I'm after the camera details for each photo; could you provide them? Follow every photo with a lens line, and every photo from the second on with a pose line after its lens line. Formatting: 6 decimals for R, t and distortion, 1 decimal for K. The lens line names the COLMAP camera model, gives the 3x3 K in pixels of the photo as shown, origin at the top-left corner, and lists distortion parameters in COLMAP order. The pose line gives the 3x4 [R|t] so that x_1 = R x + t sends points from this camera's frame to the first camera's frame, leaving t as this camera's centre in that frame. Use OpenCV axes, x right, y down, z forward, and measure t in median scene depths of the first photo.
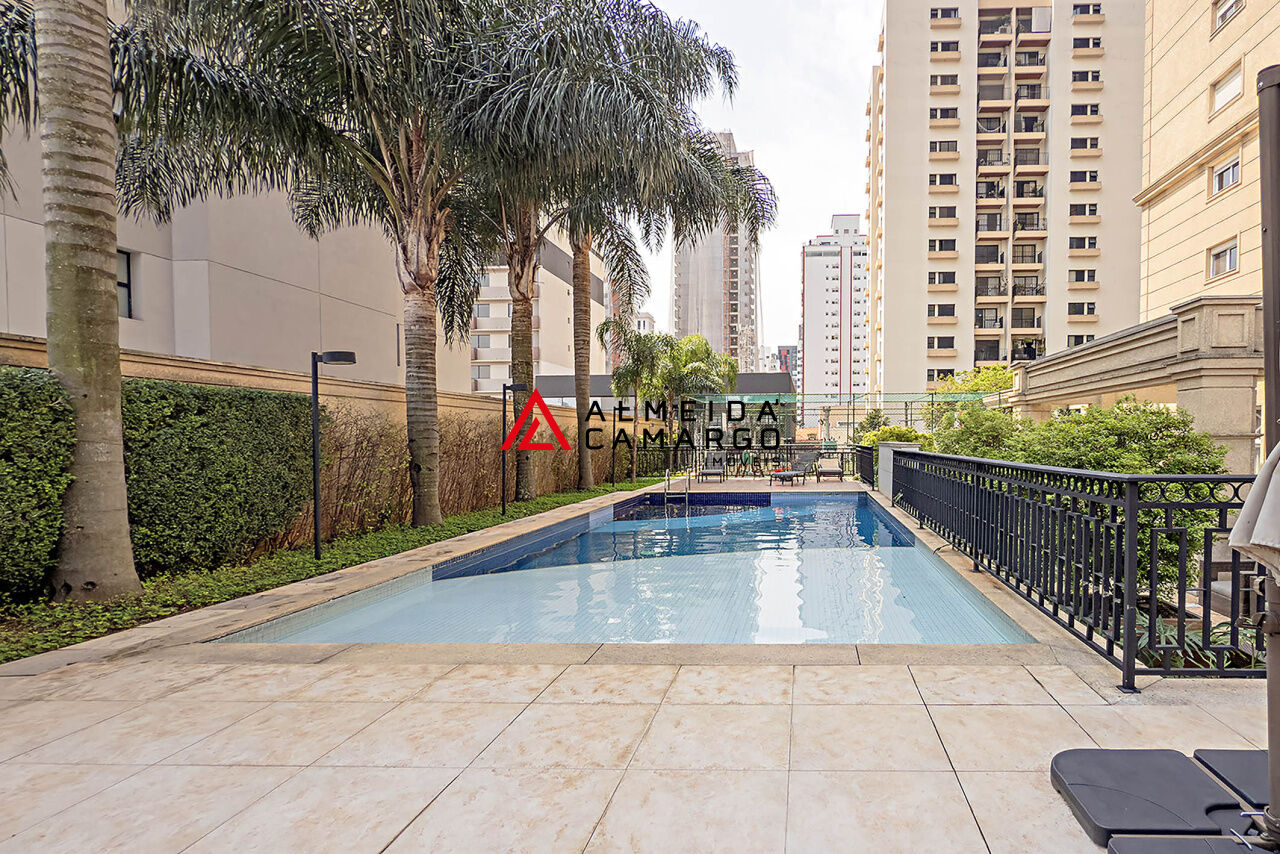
lens RADIAL K [[614.6, 0, 639.8], [0, 614.6, 463.3], [0, 0, 1]] dist [0.001376, 0.000766]
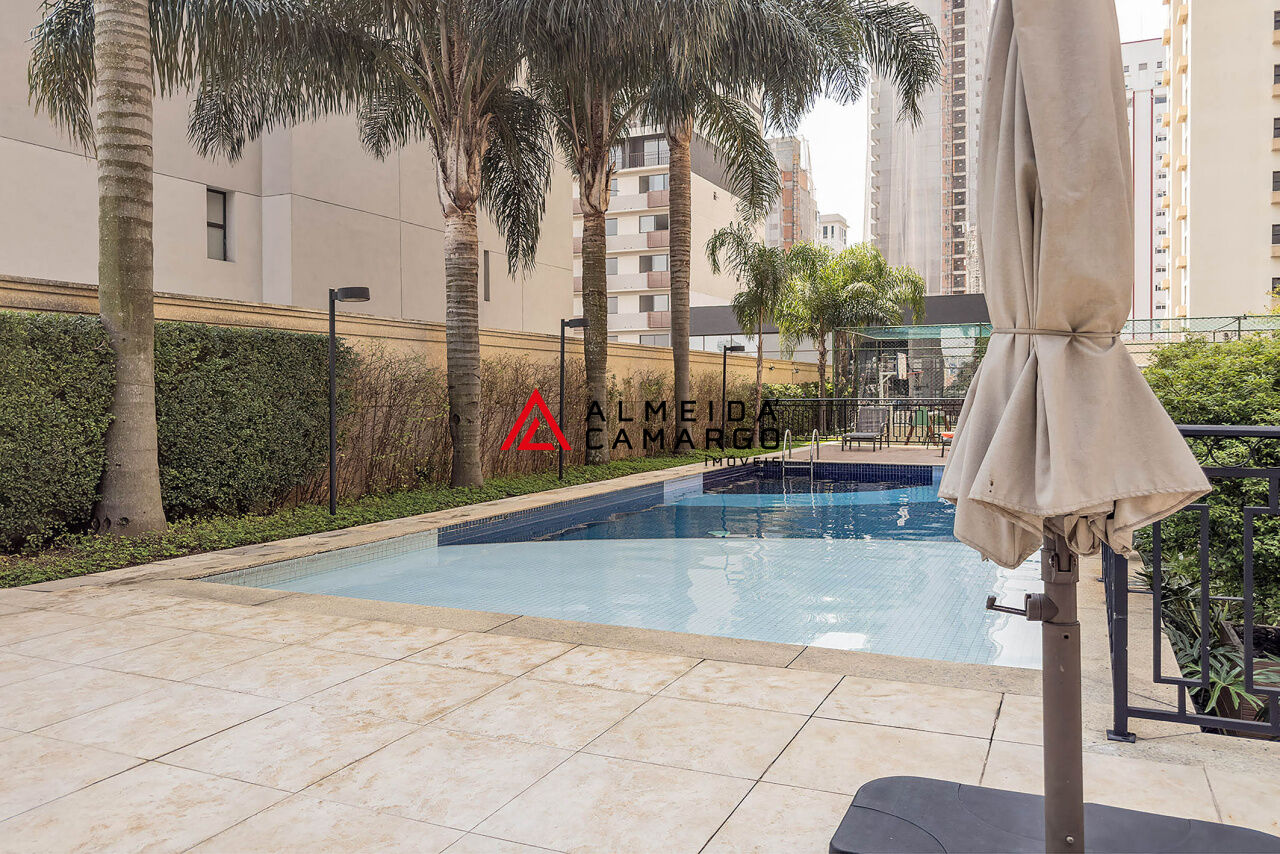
lens RADIAL K [[886.8, 0, 640.0], [0, 886.8, 427.0], [0, 0, 1]] dist [-0.001041, -0.004435]
pose [[0.932706, 0.018949, -0.360140, 0.381112], [-0.021969, 0.999749, -0.004293, 0.021469], [0.359968, 0.011916, 0.932889, -0.072942]]
